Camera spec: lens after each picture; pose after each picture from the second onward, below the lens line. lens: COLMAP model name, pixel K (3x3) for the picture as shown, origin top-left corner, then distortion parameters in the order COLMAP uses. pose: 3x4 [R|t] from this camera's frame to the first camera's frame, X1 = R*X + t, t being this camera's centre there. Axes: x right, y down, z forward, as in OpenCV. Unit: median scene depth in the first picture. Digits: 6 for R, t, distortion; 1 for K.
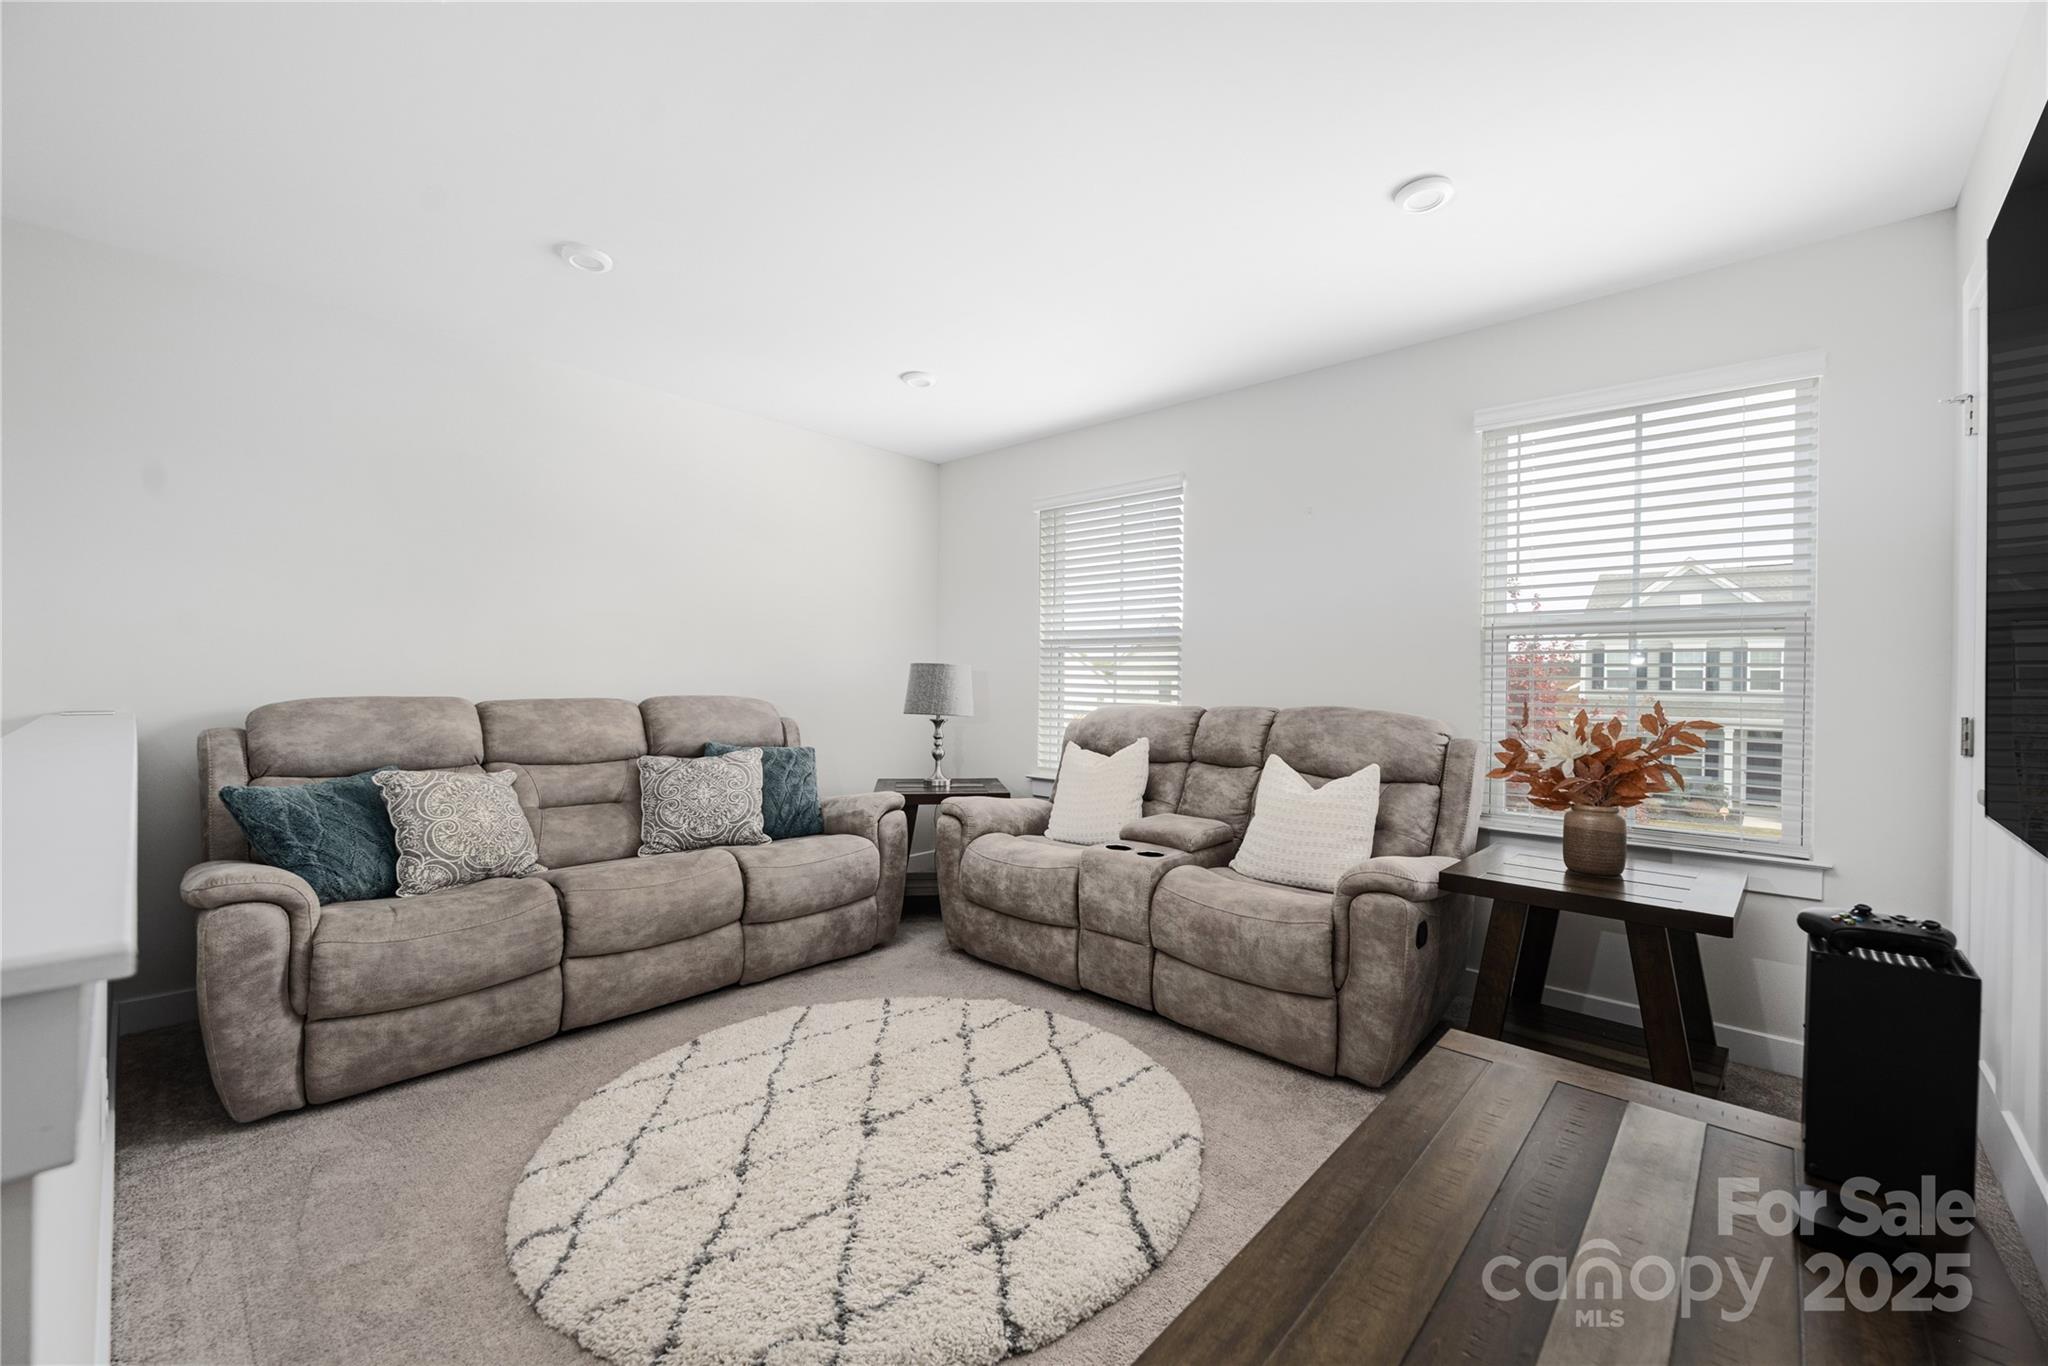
lens RADIAL K [[825.7, 0, 1010.9], [0, 825.7, 685.4], [0, 0, 1]] dist [-0.012792, 0.000673]
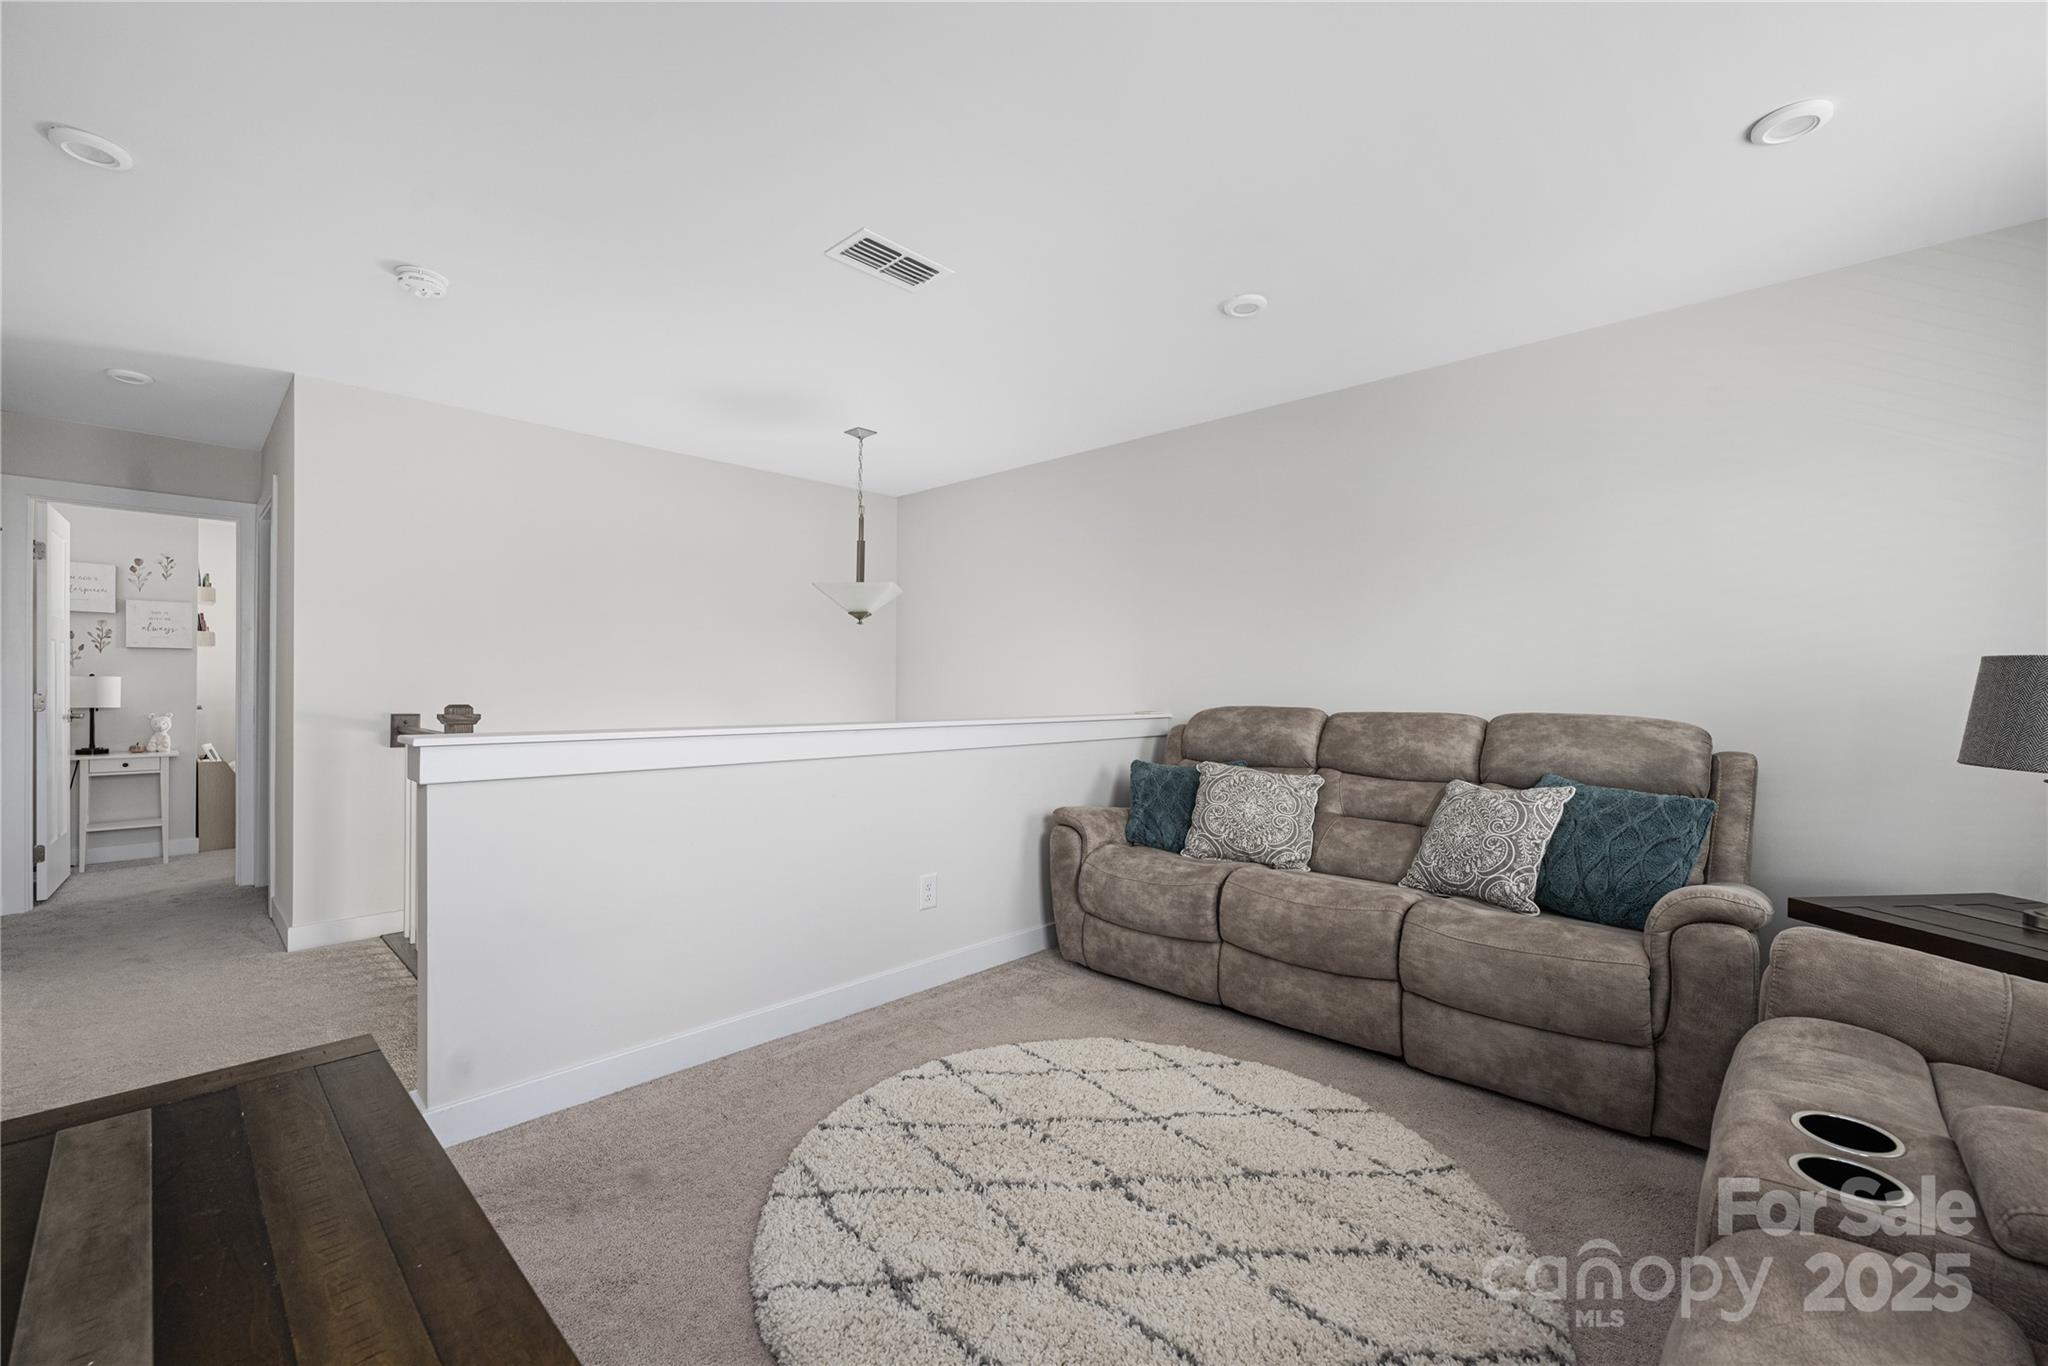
lens RADIAL K [[825.7, 0, 1010.9], [0, 825.7, 685.4], [0, 0, 1]] dist [-0.012792, 0.000673]
pose [[-0.020611, -0.014587, -0.999681, 0.557907], [-0.012174, 0.999823, -0.014338, 0.004417], [0.999713, 0.011875, -0.020785, 0.688437]]
